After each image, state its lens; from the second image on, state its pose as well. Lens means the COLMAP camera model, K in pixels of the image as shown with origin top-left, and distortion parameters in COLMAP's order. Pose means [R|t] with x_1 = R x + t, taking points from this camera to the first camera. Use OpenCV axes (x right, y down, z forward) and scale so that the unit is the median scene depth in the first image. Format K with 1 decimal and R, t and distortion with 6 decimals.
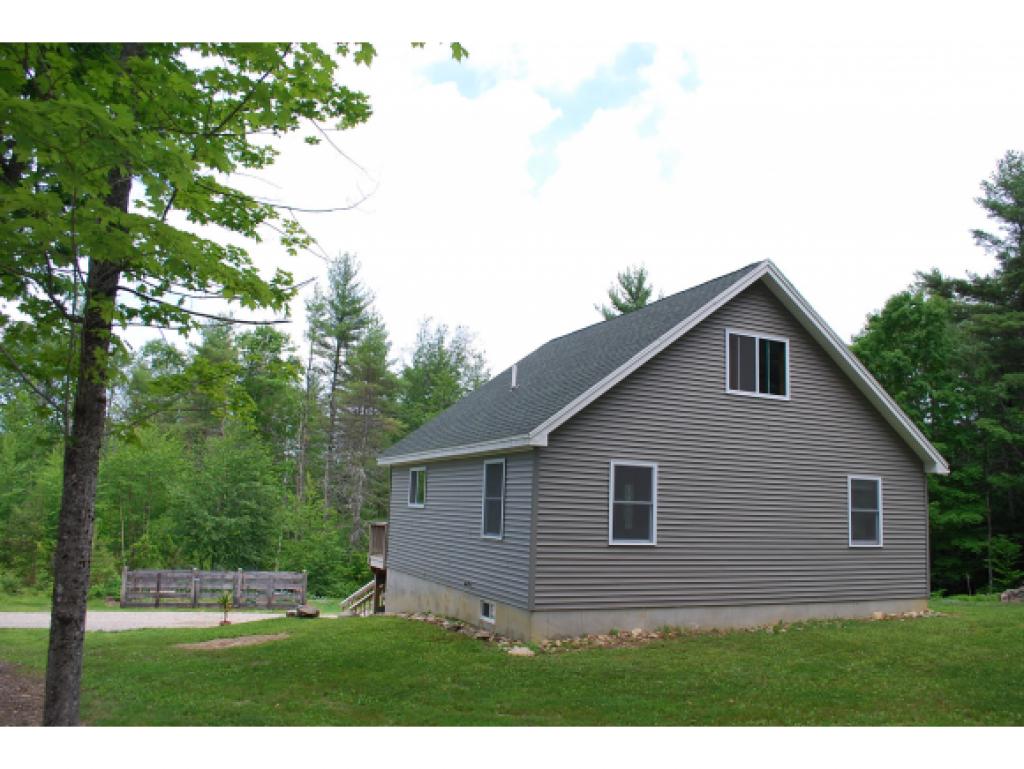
lens RADIAL K [[807.4, 0, 512.0], [0, 807.4, 384.5], [0, 0, 1]] dist [-0.069774, -0.006876]
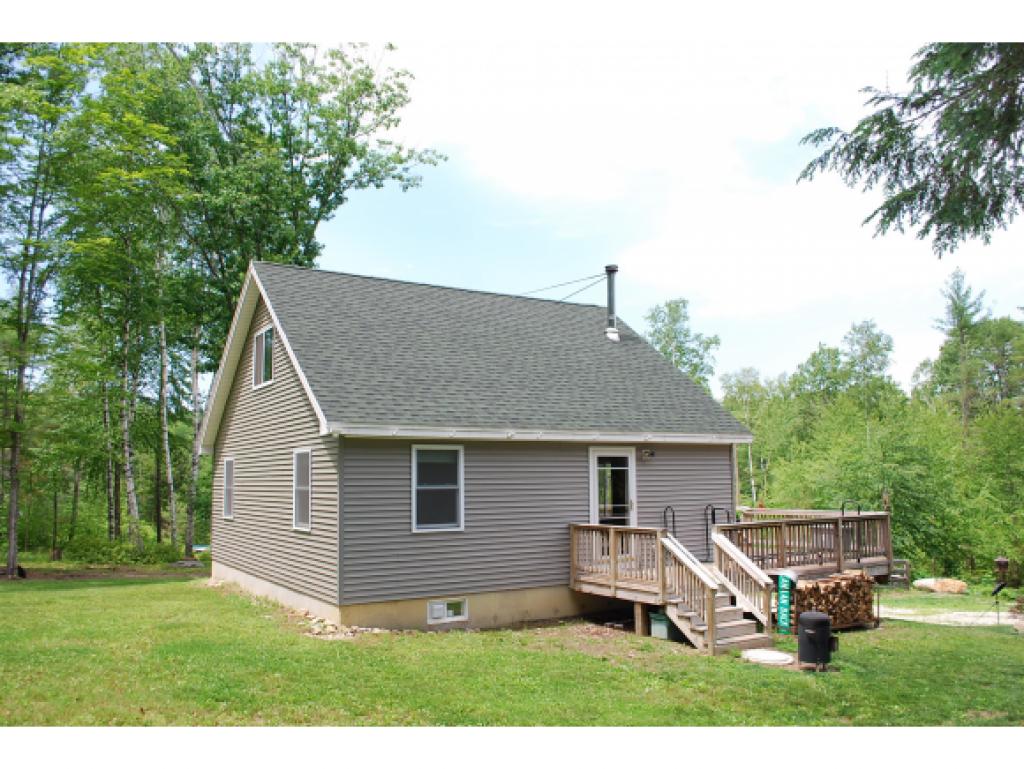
lens RADIAL K [[807.4, 0, 512.0], [0, 807.4, 384.5], [0, 0, 1]] dist [-0.069774, -0.006876]
pose [[0.136523, -0.155410, -0.978371, 1.413696], [0.164598, 0.977448, -0.132295, 0.211443], [0.976867, -0.142977, 0.159025, 1.156191]]
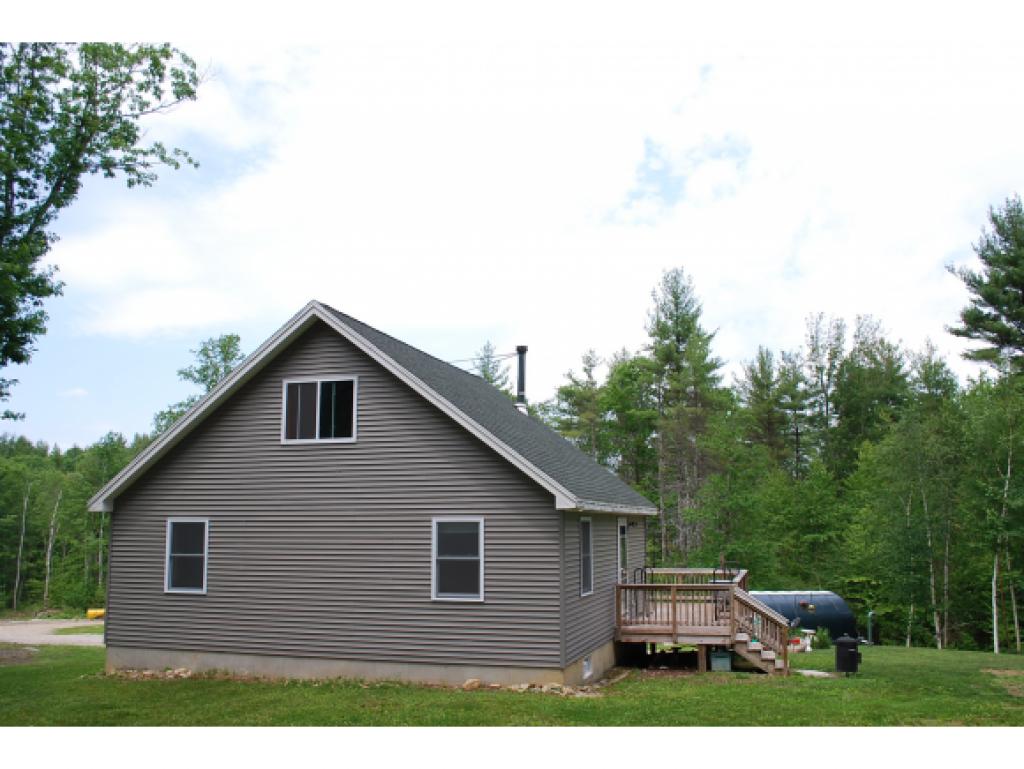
lens RADIAL K [[901.1, 0, 512.0], [0, 901.1, 384.5], [0, 0, 1]] dist [-0.066610, -0.006620]
pose [[0.746299, -0.142392, -0.650201, 1.199892], [0.130533, 0.989191, -0.066804, 0.048658], [0.652686, -0.035017, 0.756819, 0.331467]]
